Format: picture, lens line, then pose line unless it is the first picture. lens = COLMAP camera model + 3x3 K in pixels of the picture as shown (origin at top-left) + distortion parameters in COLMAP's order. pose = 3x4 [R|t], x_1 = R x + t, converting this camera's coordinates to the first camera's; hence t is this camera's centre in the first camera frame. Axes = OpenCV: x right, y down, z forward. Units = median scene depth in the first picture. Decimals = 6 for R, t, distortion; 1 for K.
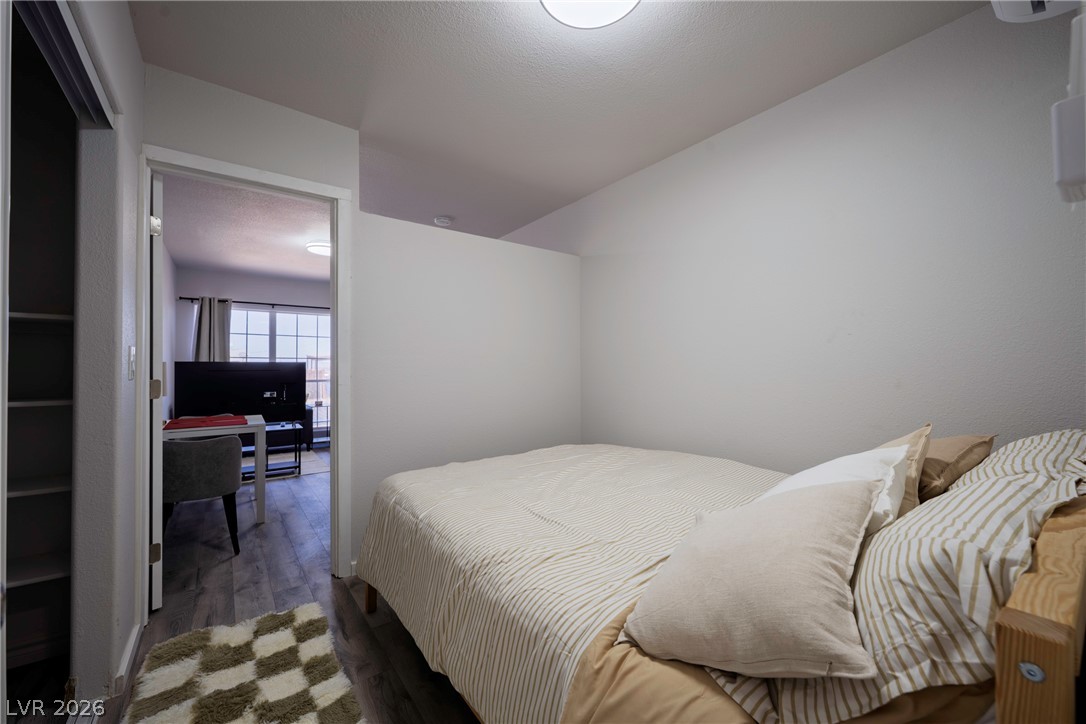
lens RADIAL K [[431.3, 0, 543.0], [0, 431.3, 362.0], [0, 0, 1]] dist [0.001576, 0.000141]
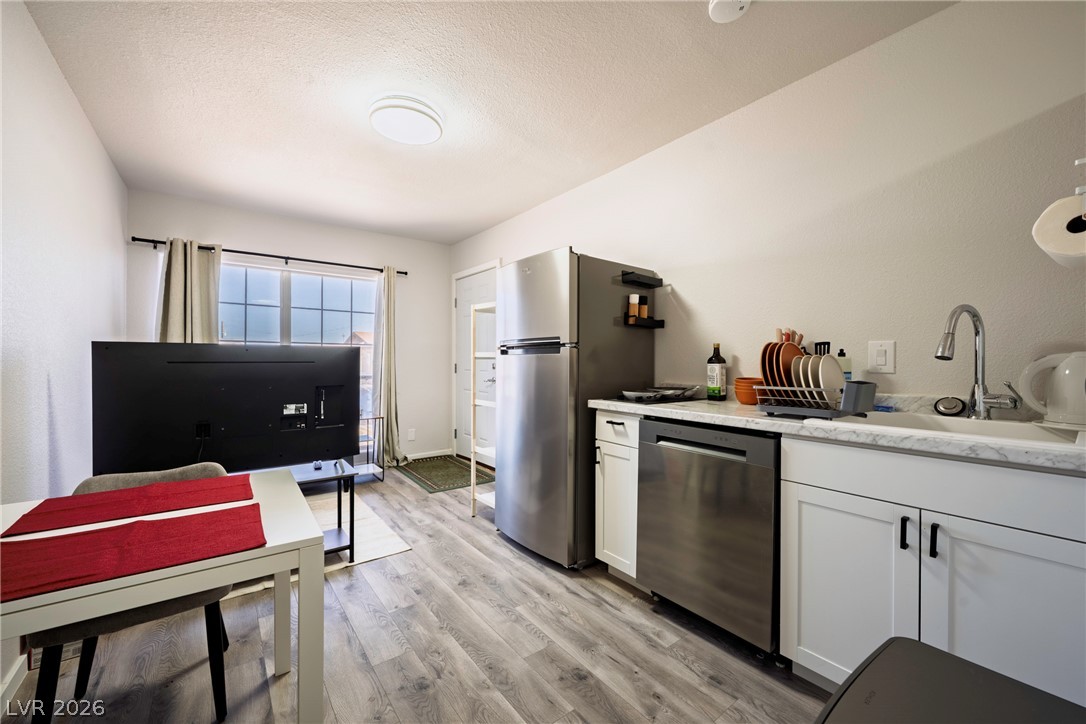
lens RADIAL K [[431.3, 0, 543.0], [0, 431.3, 362.0], [0, 0, 1]] dist [0.001576, 0.000141]
pose [[0.999934, 0.006755, 0.009295, -0.290986], [-0.006922, 0.999813, 0.018056, 0.007375], [-0.009171, -0.018119, 0.999794, 0.412514]]
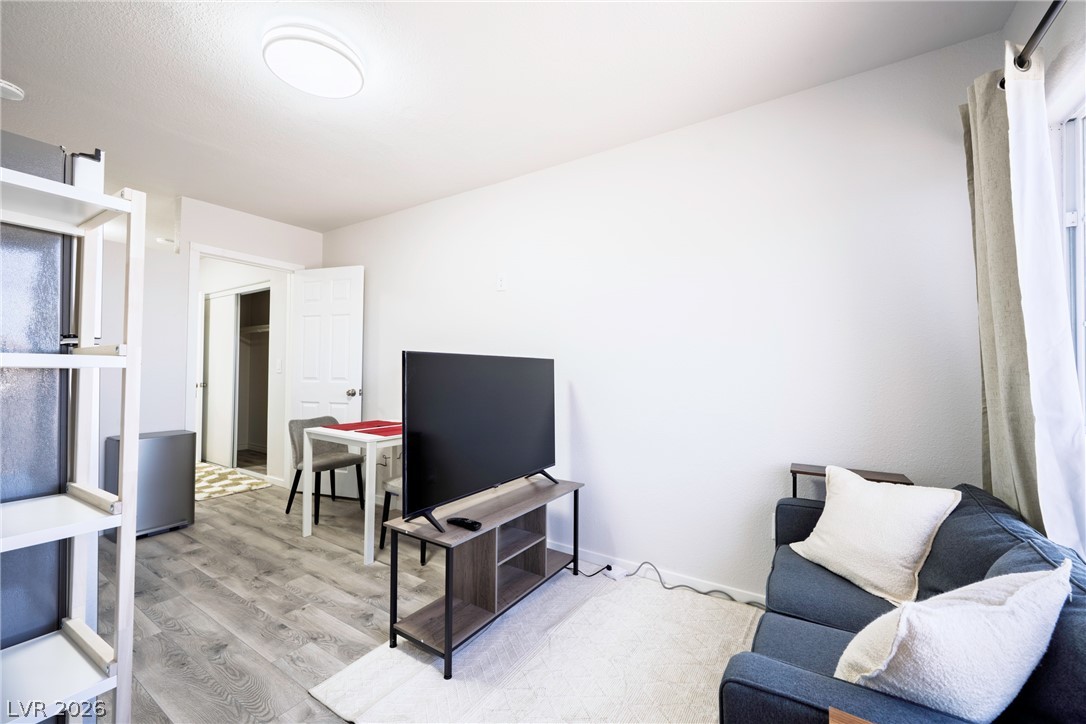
lens RADIAL K [[431.3, 0, 543.0], [0, 431.3, 362.0], [0, 0, 1]] dist [0.001576, 0.000141]
pose [[-0.937864, -0.006456, -0.346942, -0.474375], [0.004289, 0.999535, -0.030193, 0.018299], [0.346976, -0.029805, -0.937400, 1.208801]]
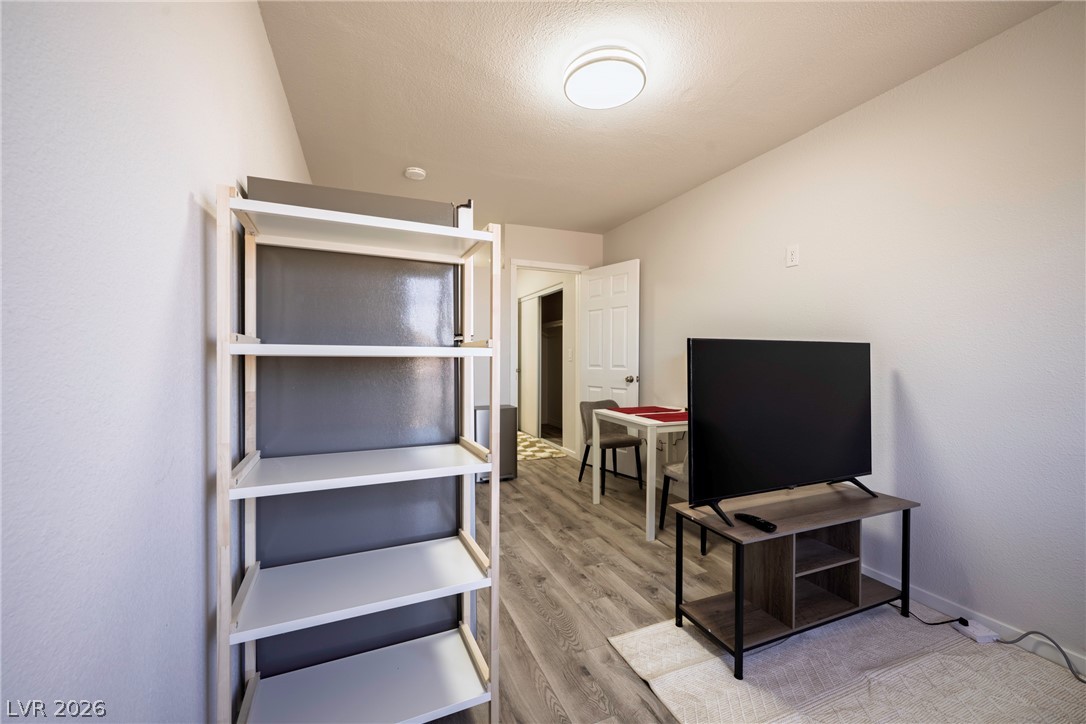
lens RADIAL K [[431.3, 0, 543.0], [0, 431.3, 362.0], [0, 0, 1]] dist [0.001576, 0.000141]
pose [[-0.970305, 0.002252, 0.241874, -0.461793], [0.001181, 0.999989, -0.004573, 0.018831], [-0.241882, -0.004151, -0.970297, 1.209976]]
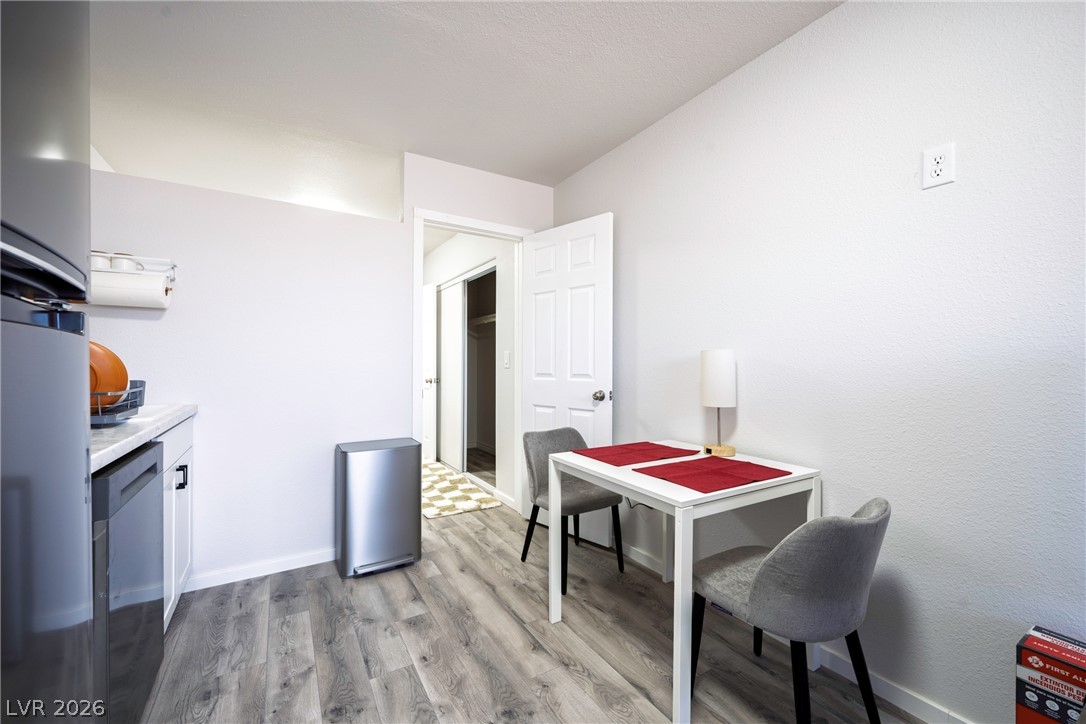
lens RADIAL K [[431.3, 0, 543.0], [0, 431.3, 362.0], [0, 0, 1]] dist [0.001576, 0.000141]
pose [[-0.995861, 0.005852, 0.090699, -0.408739], [0.004024, 0.999785, -0.020329, 0.016904], [-0.090798, -0.019880, -0.995671, 0.943142]]
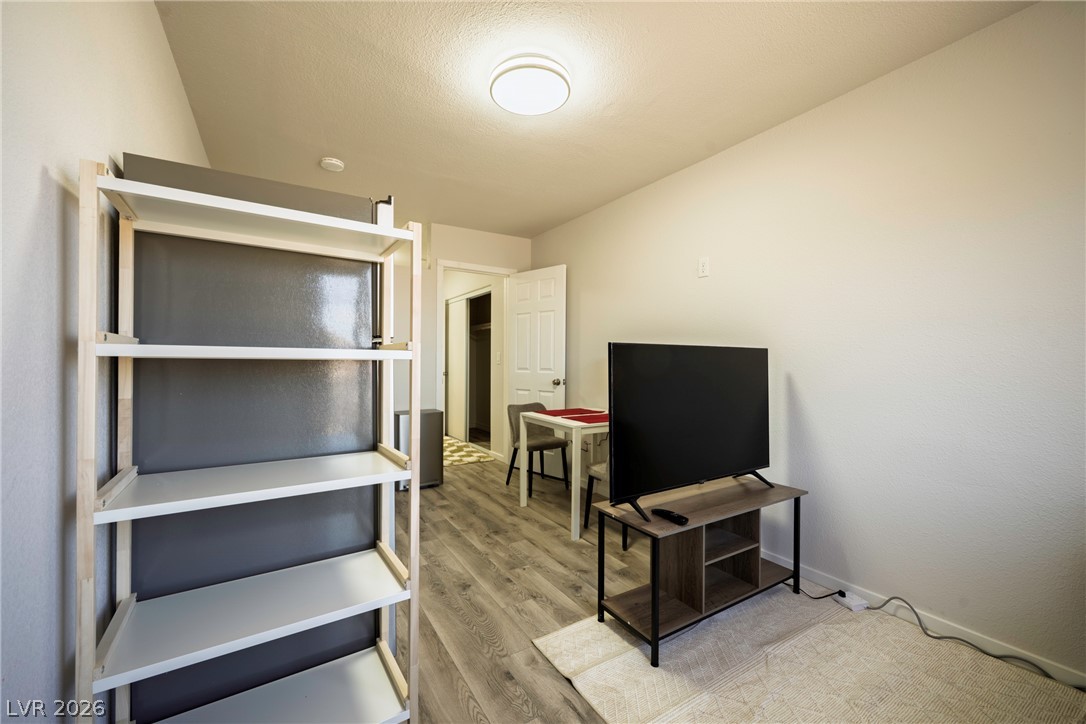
lens RADIAL K [[431.3, 0, 543.0], [0, 431.3, 362.0], [0, 0, 1]] dist [0.001576, 0.000141]
pose [[-0.996632, 0.001695, 0.081991, -0.465152], [0.000757, 0.999934, -0.011464, 0.018717], [-0.082005, -0.011363, -0.996567, 1.208900]]
